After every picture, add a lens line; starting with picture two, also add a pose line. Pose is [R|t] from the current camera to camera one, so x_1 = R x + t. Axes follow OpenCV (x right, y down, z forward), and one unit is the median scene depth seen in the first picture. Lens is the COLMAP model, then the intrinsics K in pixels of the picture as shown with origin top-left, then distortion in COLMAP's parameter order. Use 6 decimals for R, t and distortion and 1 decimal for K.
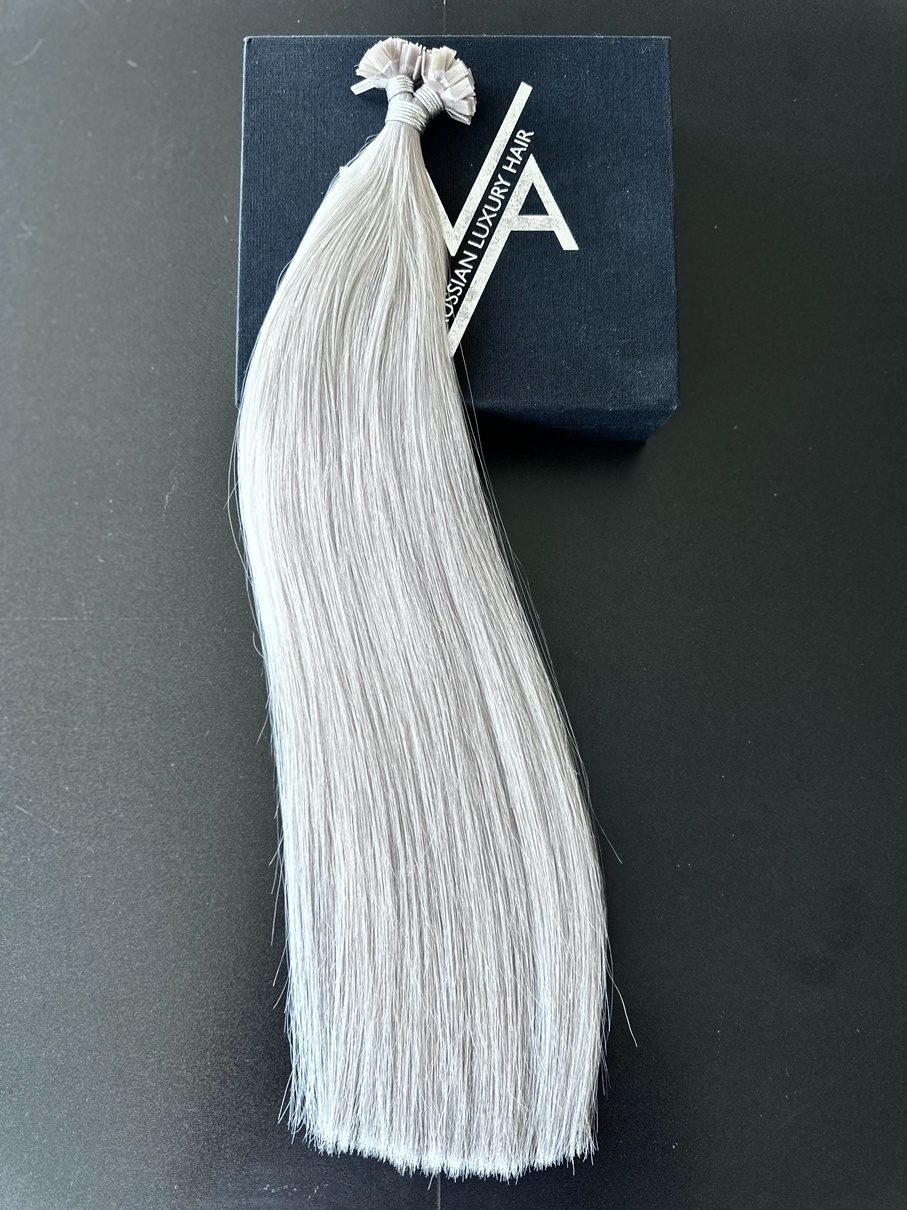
lens RADIAL K [[845.0, 0, 457.5], [0, 845.0, 610.6], [0, 0, 1]] dist [0.012470, 0.002209]
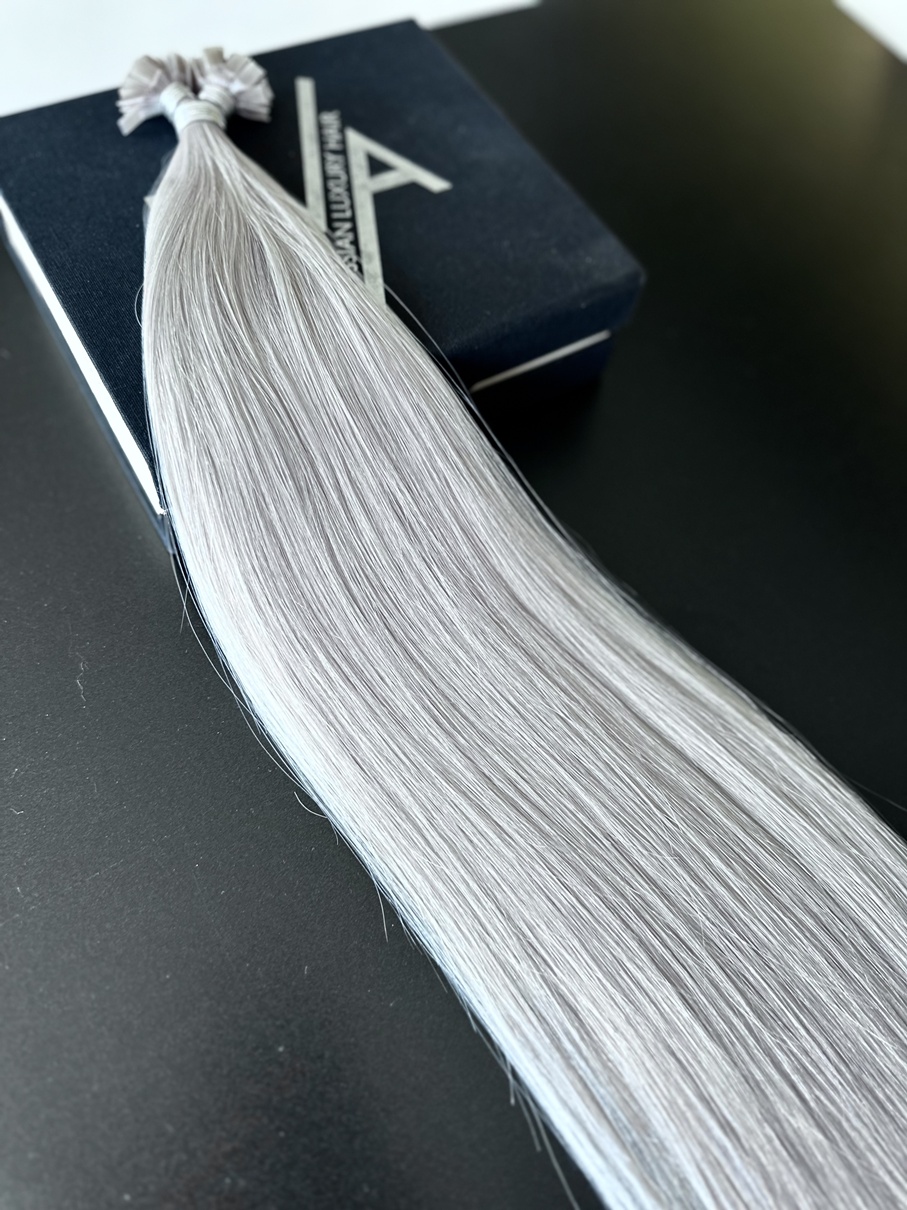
lens RADIAL K [[845.0, 0, 445.5], [0, 845.0, 599.9], [0, 0, 1]] dist [0.012470, 0.002209]
pose [[0.849321, -0.424849, 0.313300, -0.312551], [0.504756, 0.827343, -0.246425, 0.135031], [-0.154514, 0.367434, 0.917125, 0.361410]]
